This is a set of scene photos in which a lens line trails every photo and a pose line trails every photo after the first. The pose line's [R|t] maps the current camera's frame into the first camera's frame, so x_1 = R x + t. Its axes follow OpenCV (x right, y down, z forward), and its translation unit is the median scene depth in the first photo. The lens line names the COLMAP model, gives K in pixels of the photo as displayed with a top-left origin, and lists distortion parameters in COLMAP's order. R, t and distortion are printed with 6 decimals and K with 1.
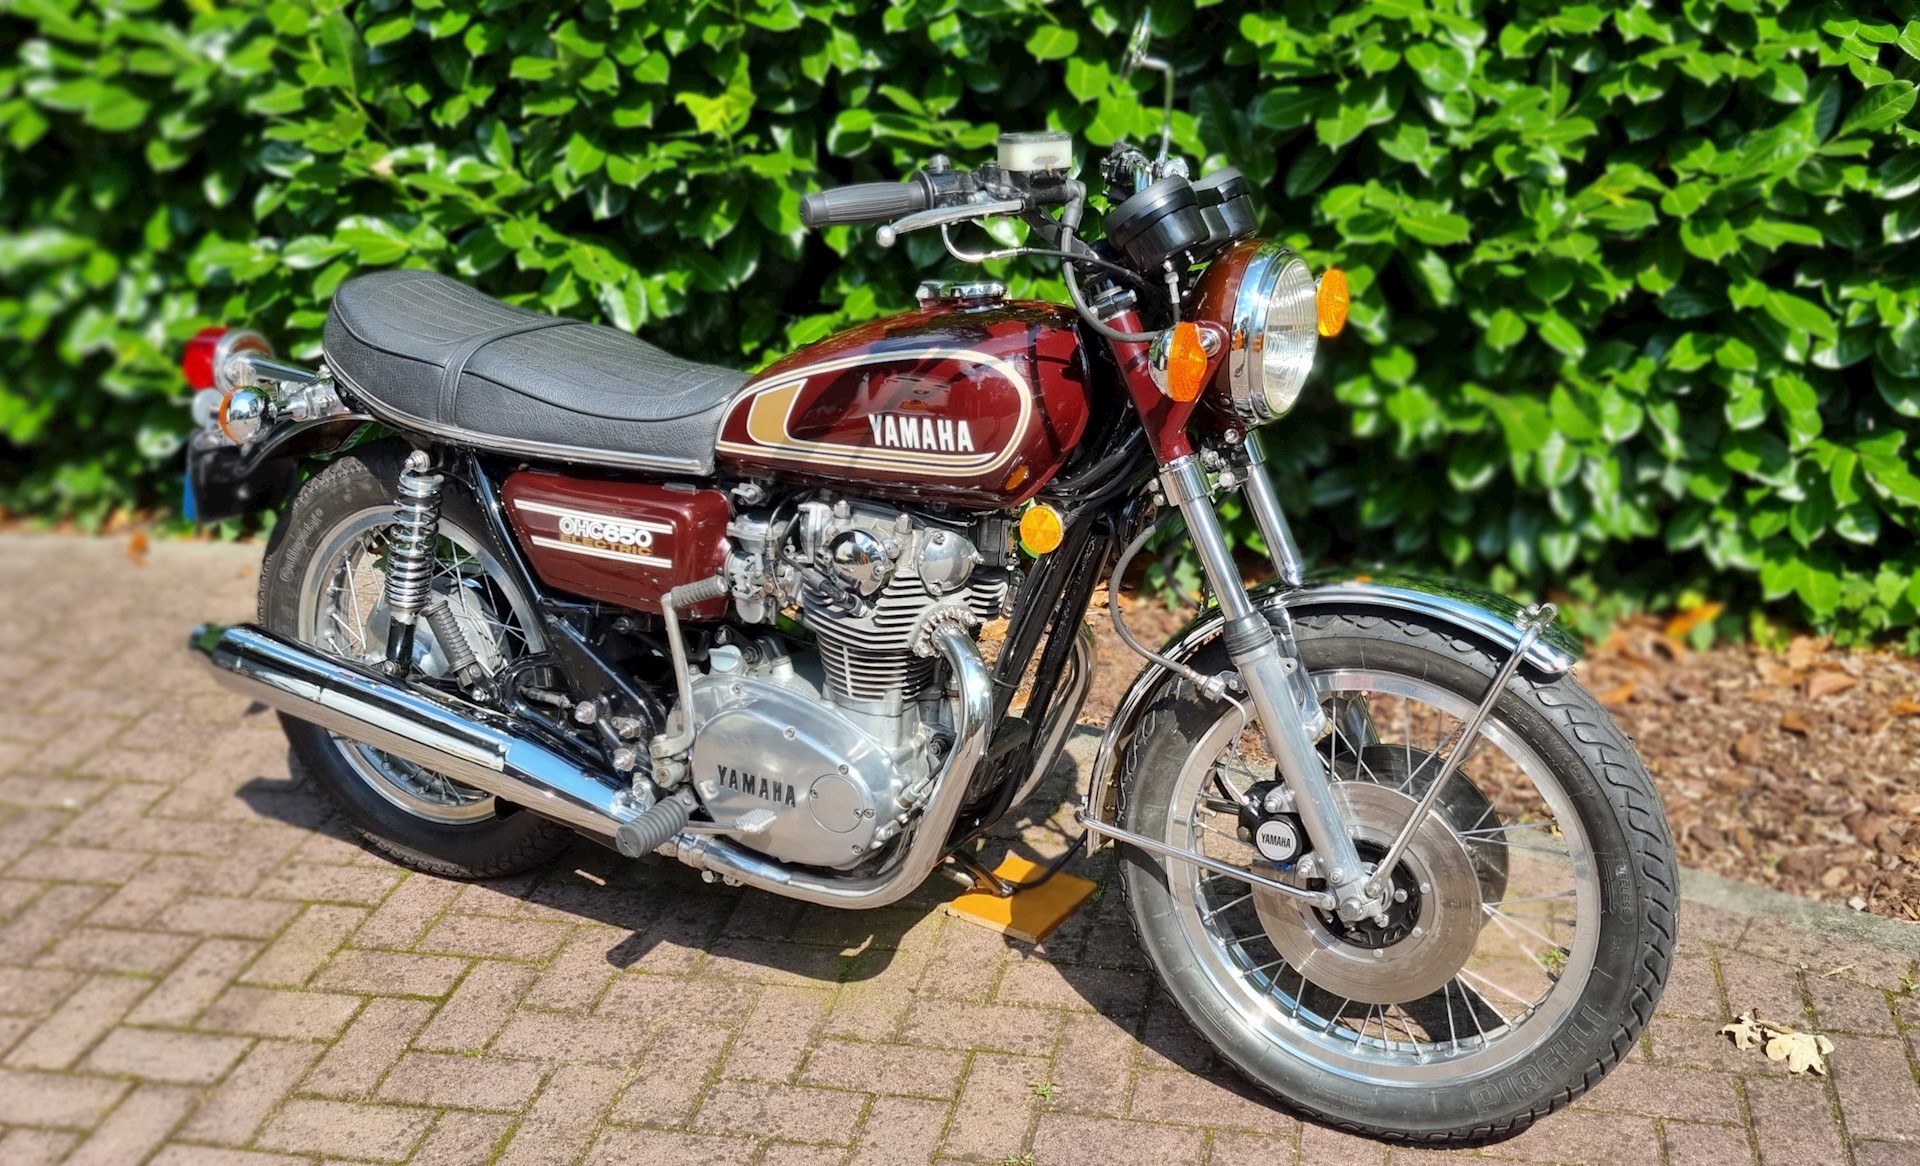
lens RADIAL K [[1954.7, 0, 1011.3], [0, 1954.7, 583.1], [0, 0, 1]] dist [0.042619, -0.005260]
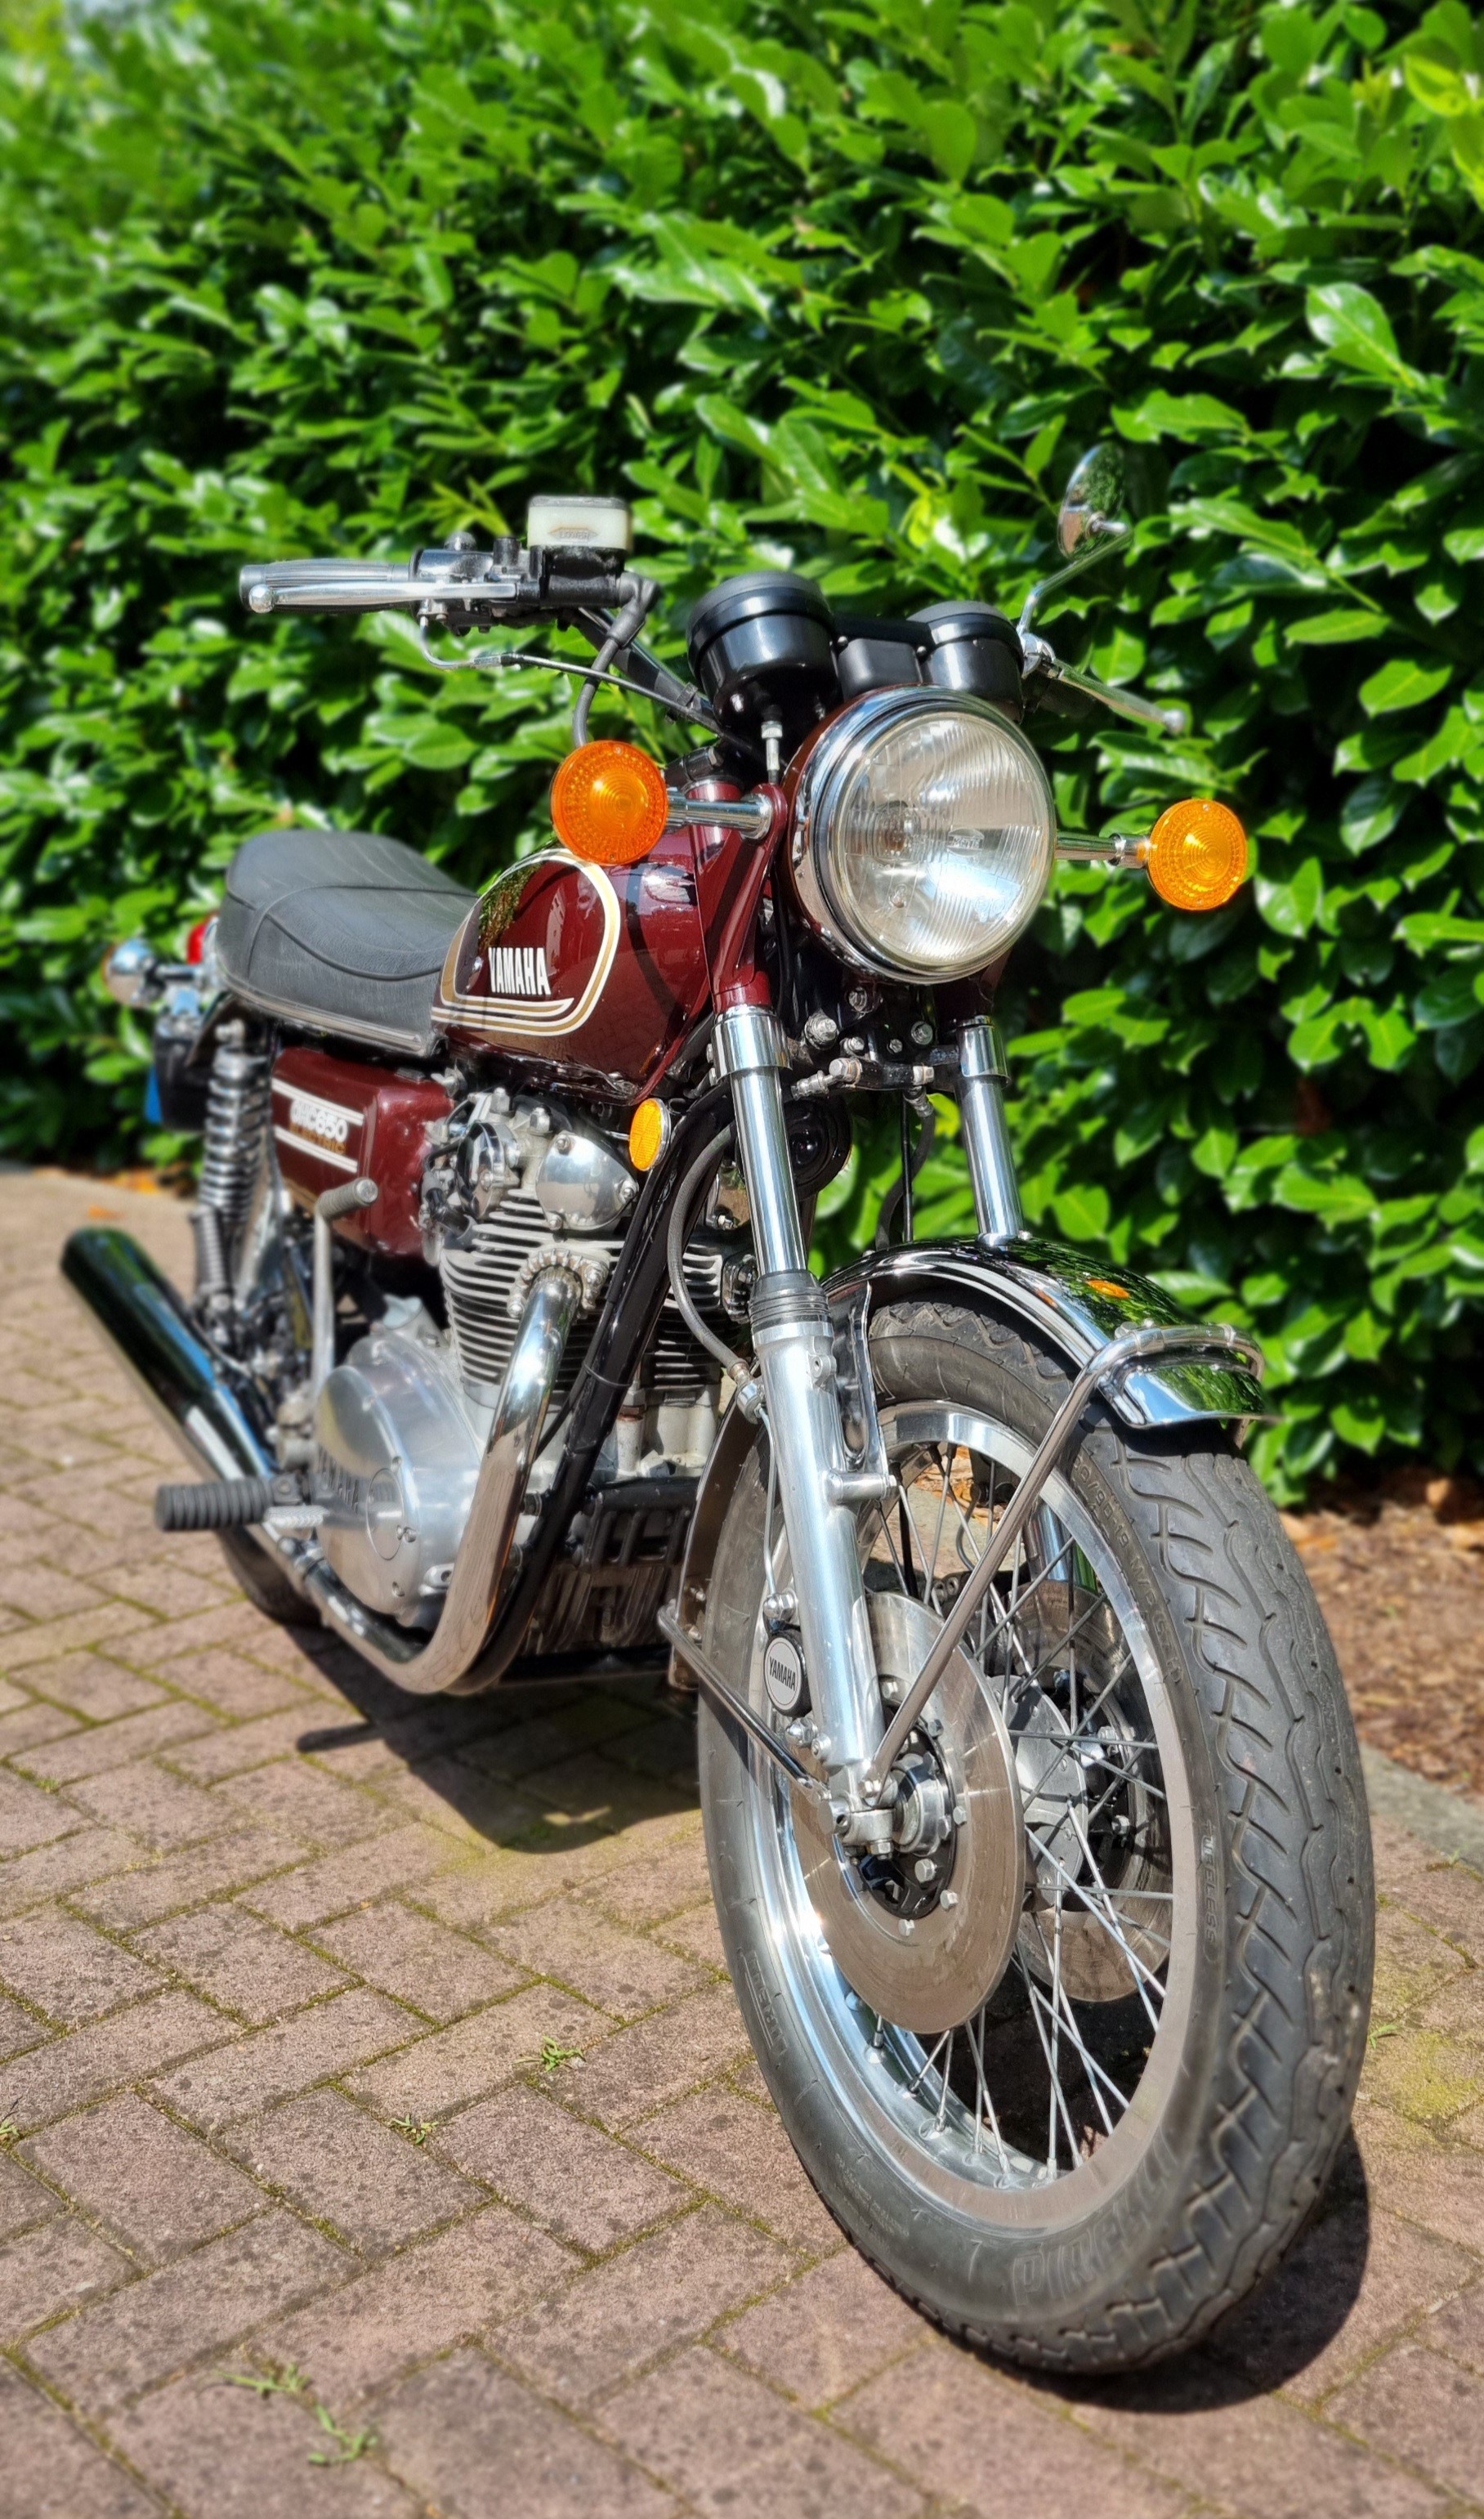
lens RADIAL K [[2491.5, 0, 742.7], [0, 2491.5, 1105.0], [0, 0, 1]] dist [0.049359, -0.010389]
pose [[0.815600, 0.105942, -0.568835, 0.491135], [-0.226267, 0.963208, -0.145032, 0.073222], [0.532541, 0.246997, 0.809563, 0.324848]]
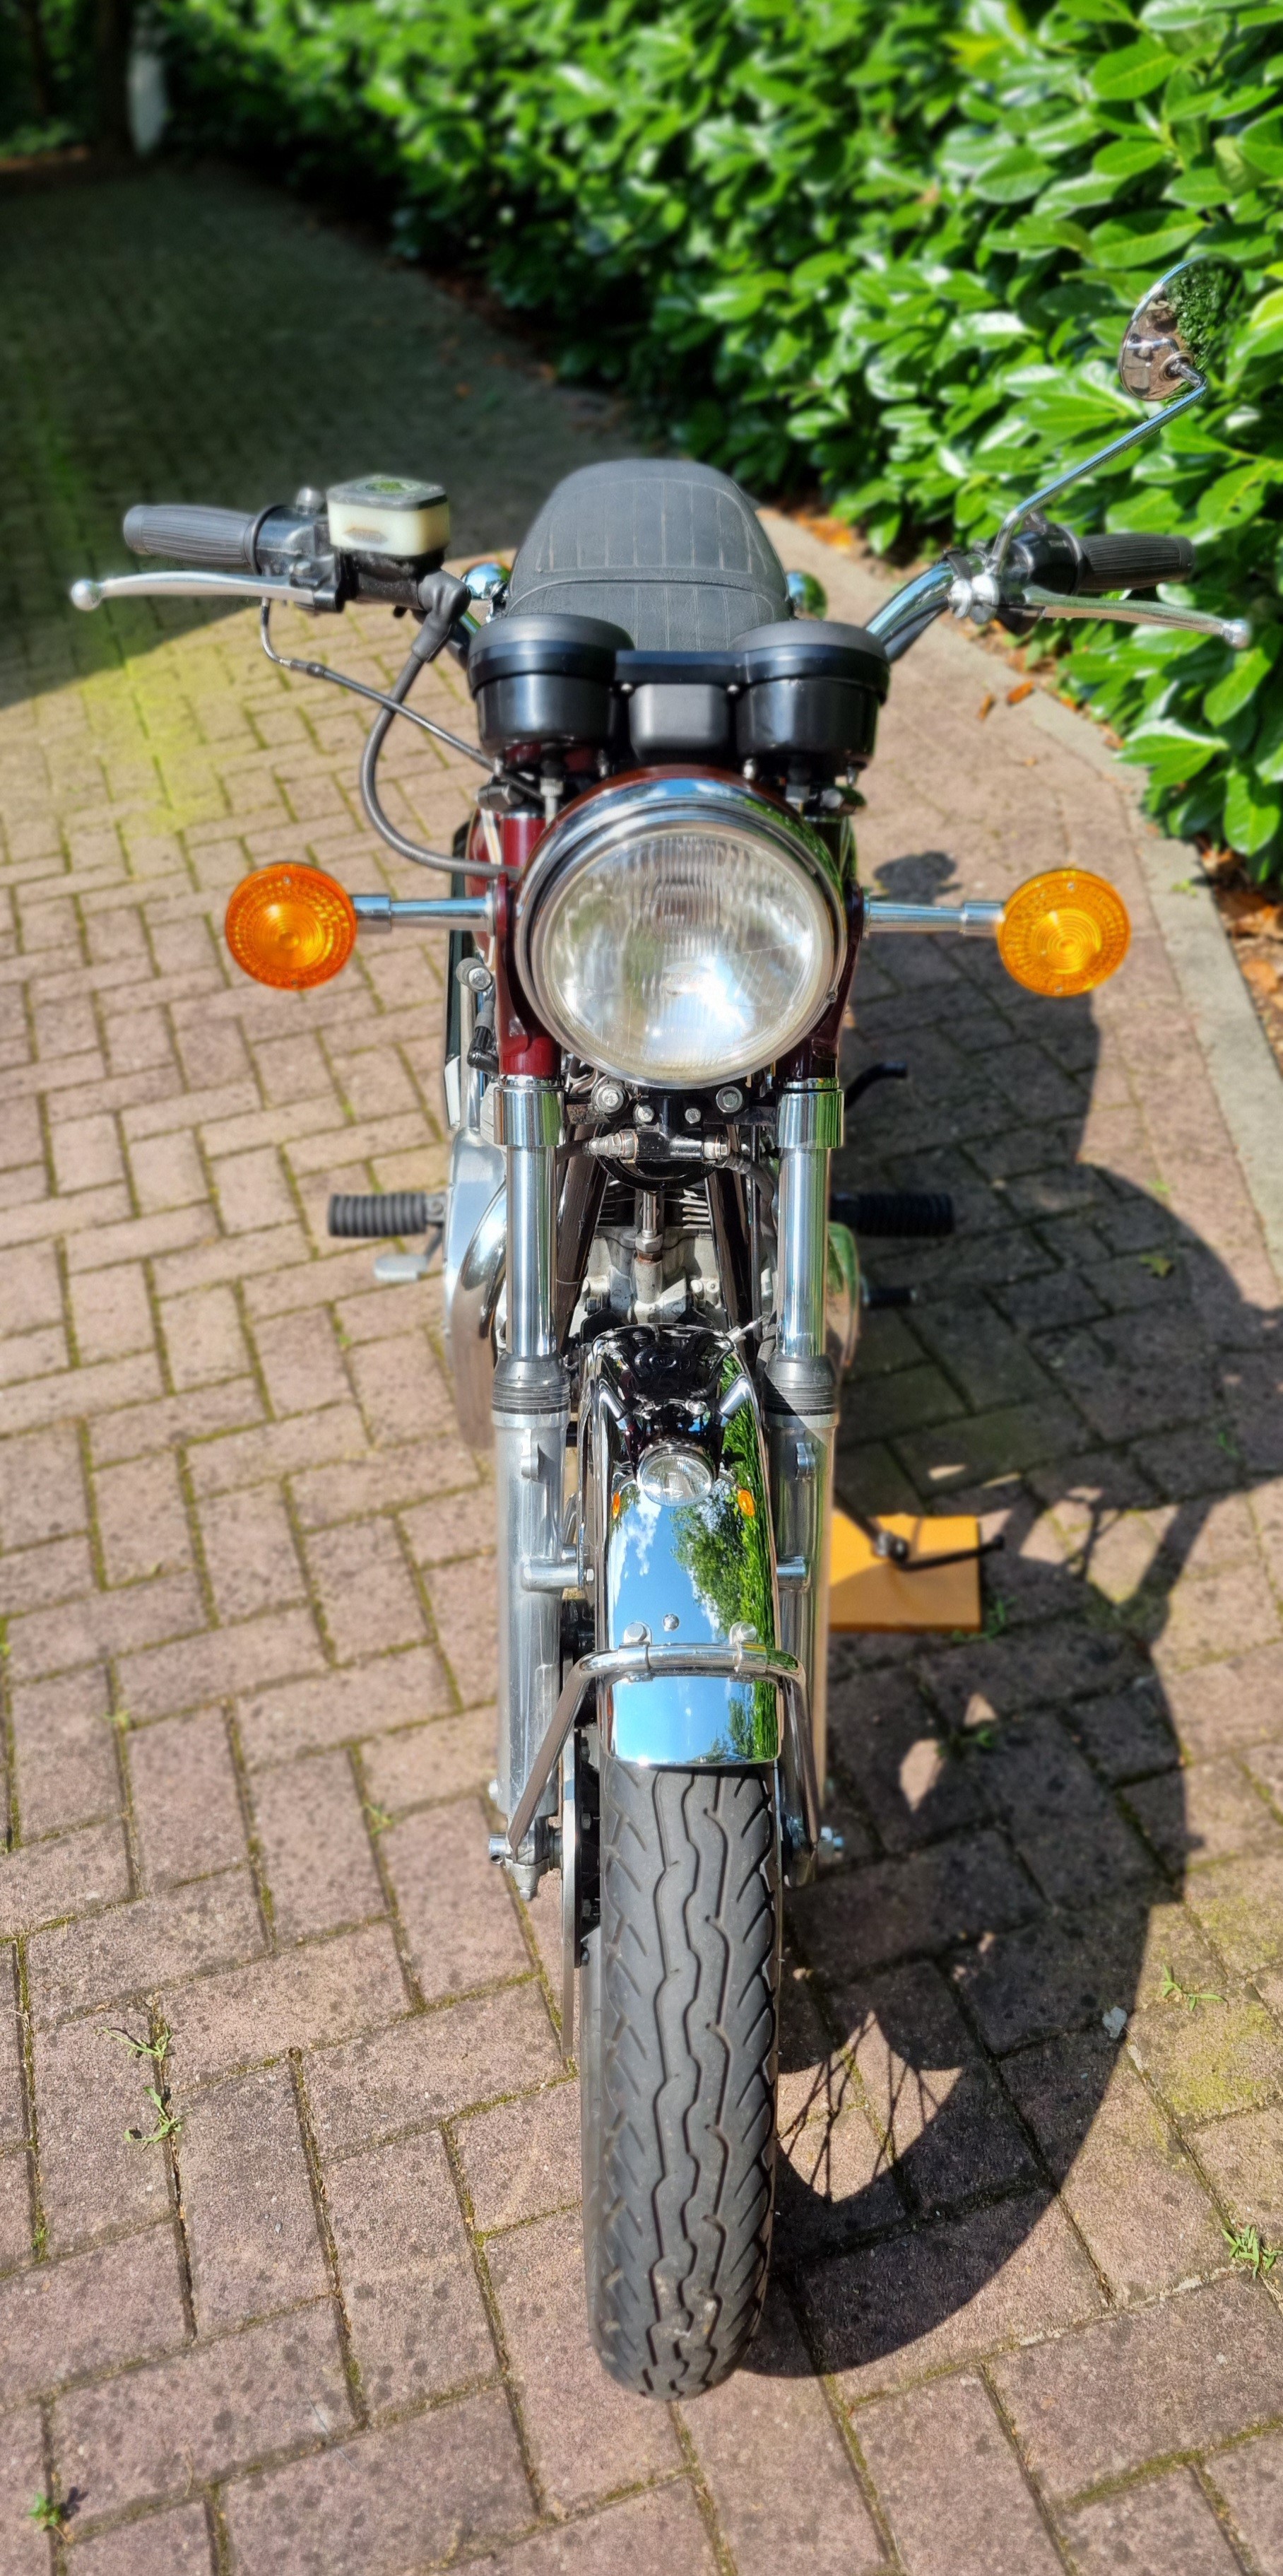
lens RADIAL K [[2155.4, 0, 638.5], [0, 2155.4, 1185.8], [0, 0, 1]] dist [0.028278, 0.004428]
pose [[0.473206, 0.461828, -0.750194, 0.558390], [-0.265407, 0.886744, 0.378477, -0.265741], [0.840021, 0.020009, 0.542184, 0.603277]]
